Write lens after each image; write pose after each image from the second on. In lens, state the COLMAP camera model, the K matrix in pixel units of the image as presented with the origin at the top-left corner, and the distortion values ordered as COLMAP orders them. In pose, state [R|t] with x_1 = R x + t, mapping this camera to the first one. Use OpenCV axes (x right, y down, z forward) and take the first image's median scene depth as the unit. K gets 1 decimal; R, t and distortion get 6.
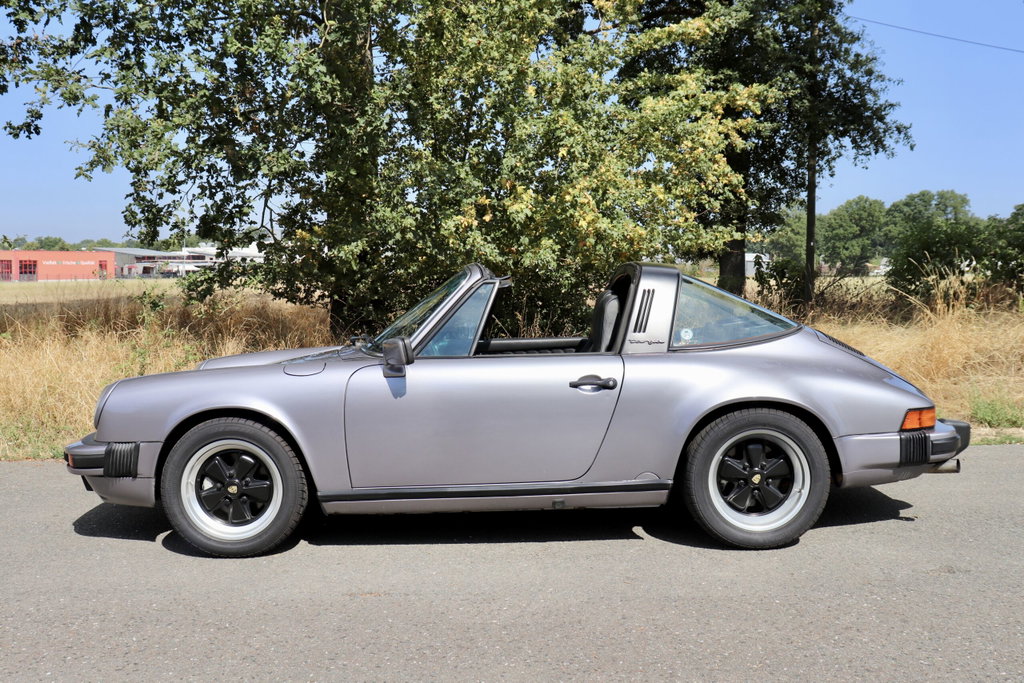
lens RADIAL K [[943.8, 0, 509.2], [0, 943.8, 338.6], [0, 0, 1]] dist [-0.081464, 0.000000]
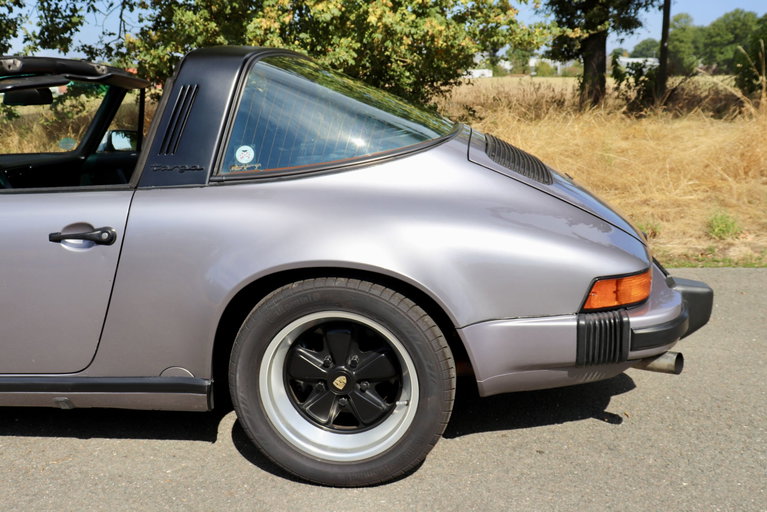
lens RADIAL K [[706.9, 0, 366.9], [0, 706.9, 248.1], [0, 0, 1]] dist [-0.081464, 0.000000]
pose [[0.992632, 0.005647, -0.121033, 0.335600], [0.014745, 0.985859, 0.166926, -0.021134], [0.120264, -0.167480, 0.978513, 0.536467]]
